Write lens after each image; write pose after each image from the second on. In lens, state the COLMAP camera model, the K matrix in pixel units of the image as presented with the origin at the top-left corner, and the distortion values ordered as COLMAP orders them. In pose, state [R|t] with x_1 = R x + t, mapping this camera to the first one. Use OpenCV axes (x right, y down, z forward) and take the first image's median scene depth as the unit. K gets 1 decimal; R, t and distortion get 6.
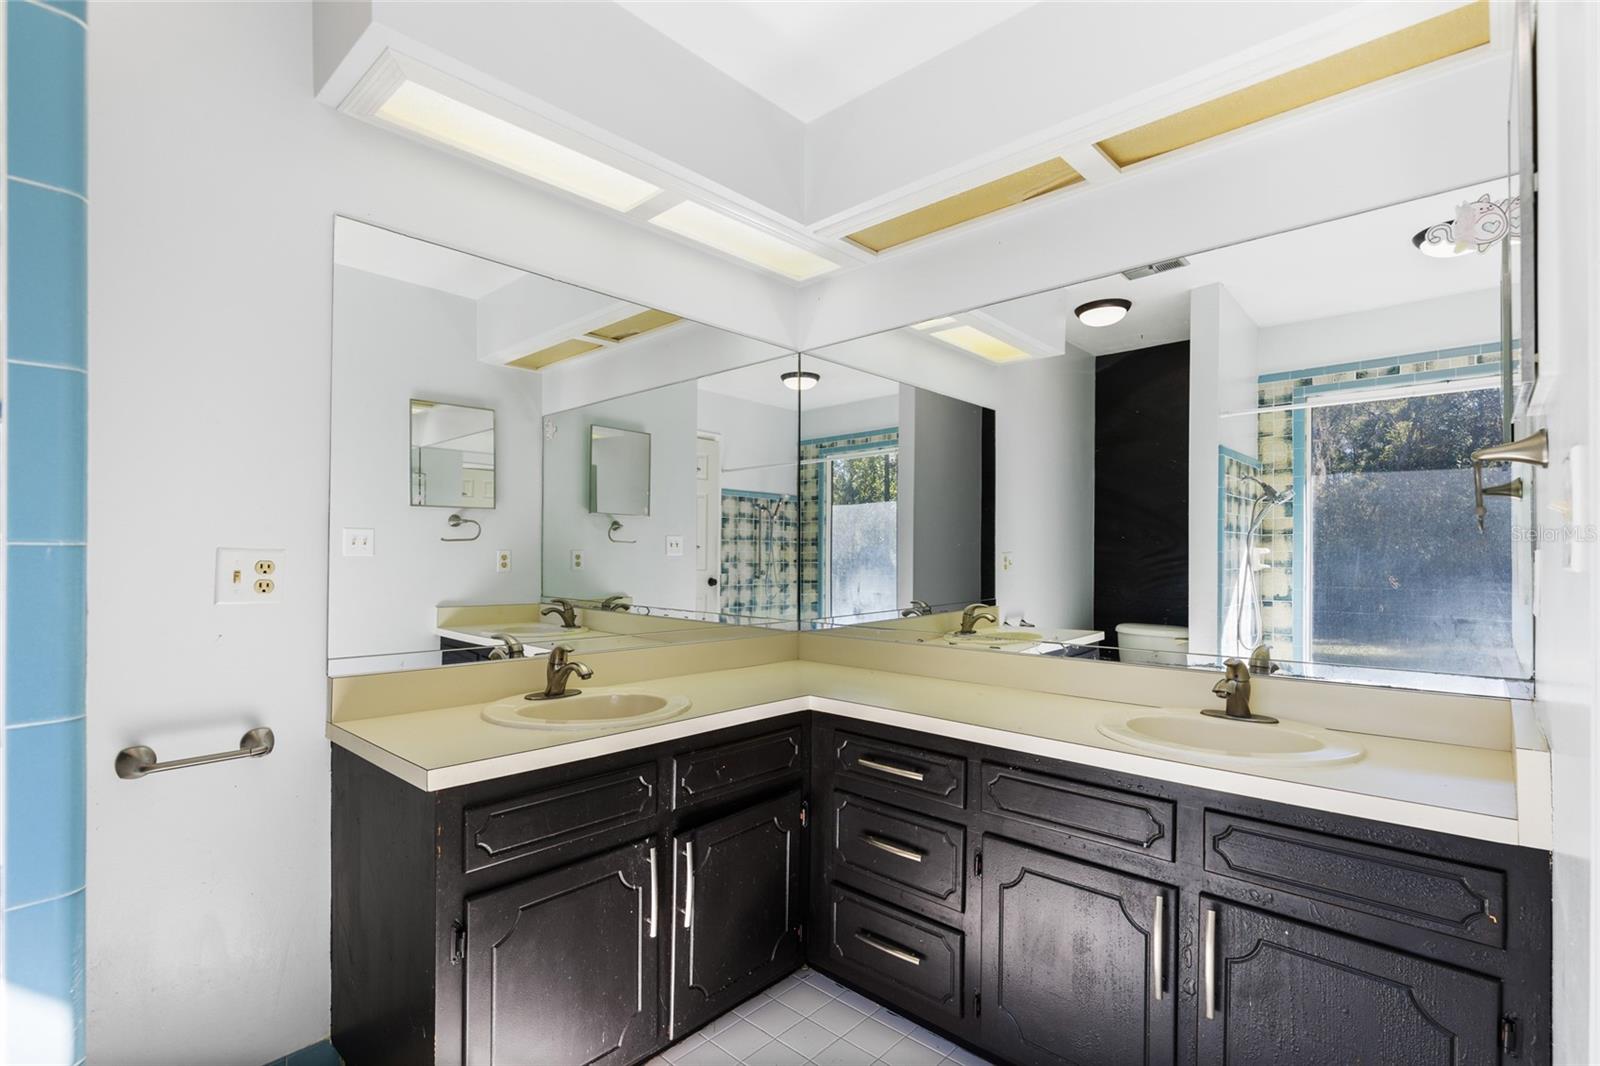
lens RADIAL K [[751.6, 0, 804.2], [0, 751.6, 541.5], [0, 0, 1]] dist [0.001334, 0.000827]
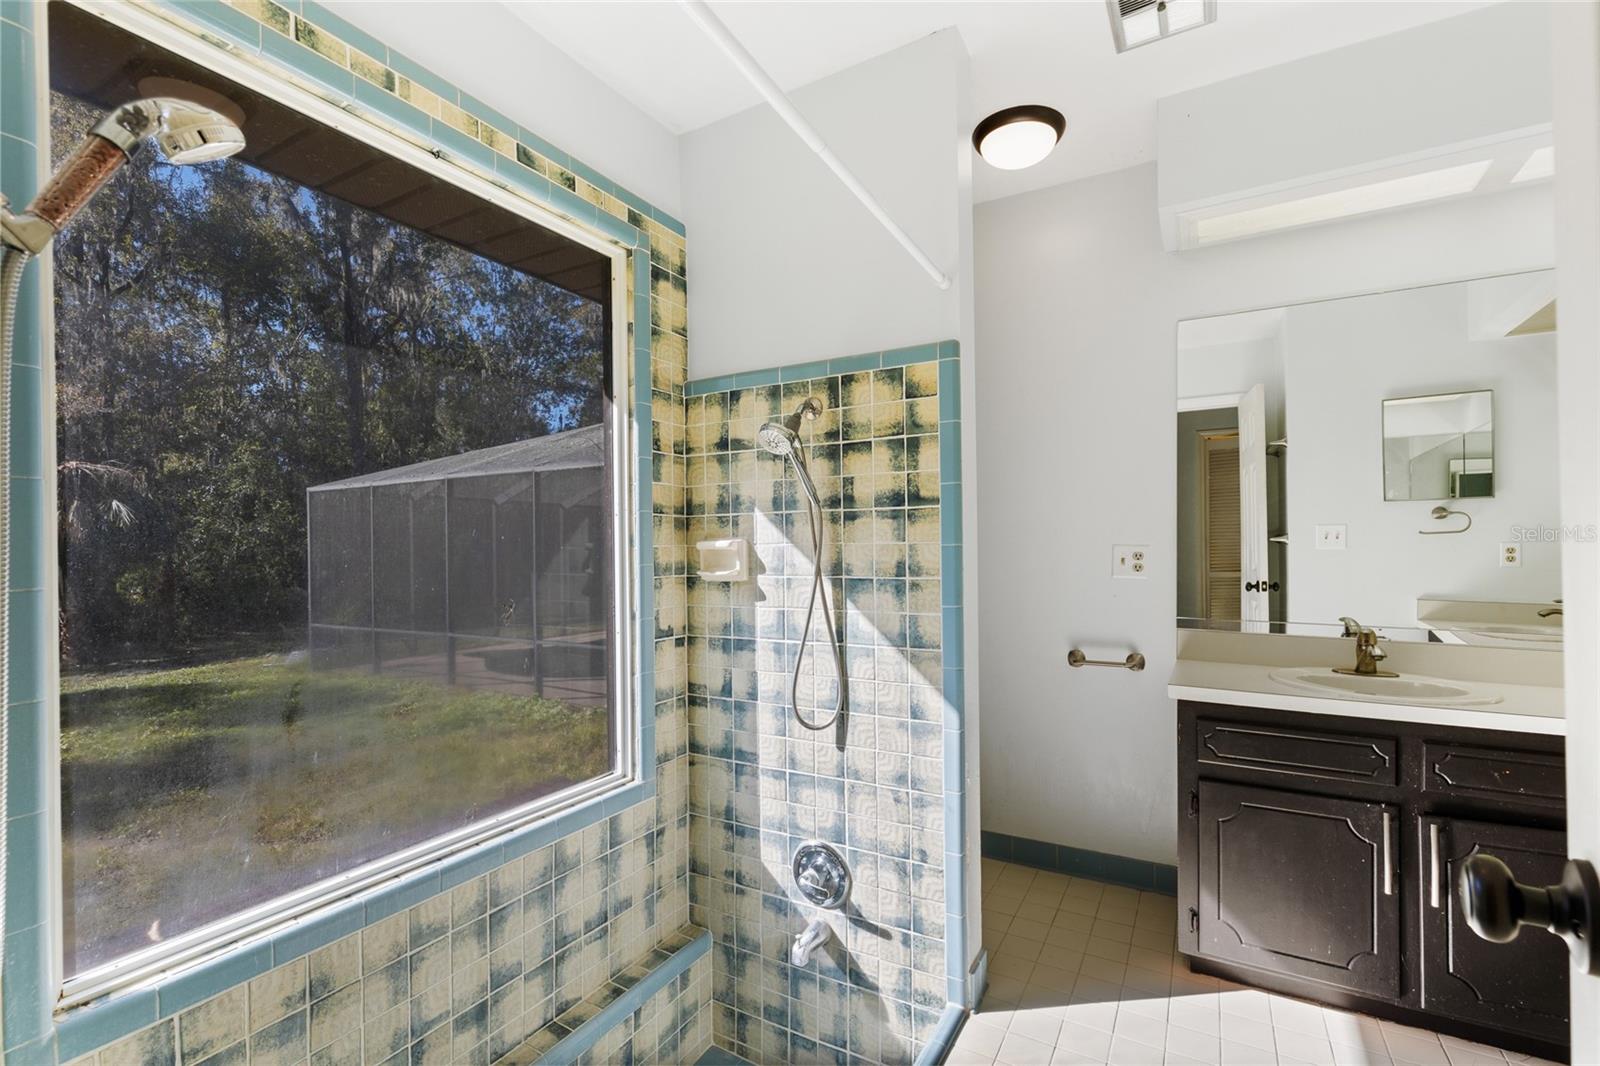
lens RADIAL K [[723.2, 0, 796.7], [0, 723.2, 541.7], [0, 0, 1]] dist [0.009087, -0.001358]
pose [[0.220891, -0.008928, -0.975258, 0.627851], [0.018720, 0.999813, -0.004913, -0.002782], [0.975119, -0.017171, 0.221017, -0.072686]]
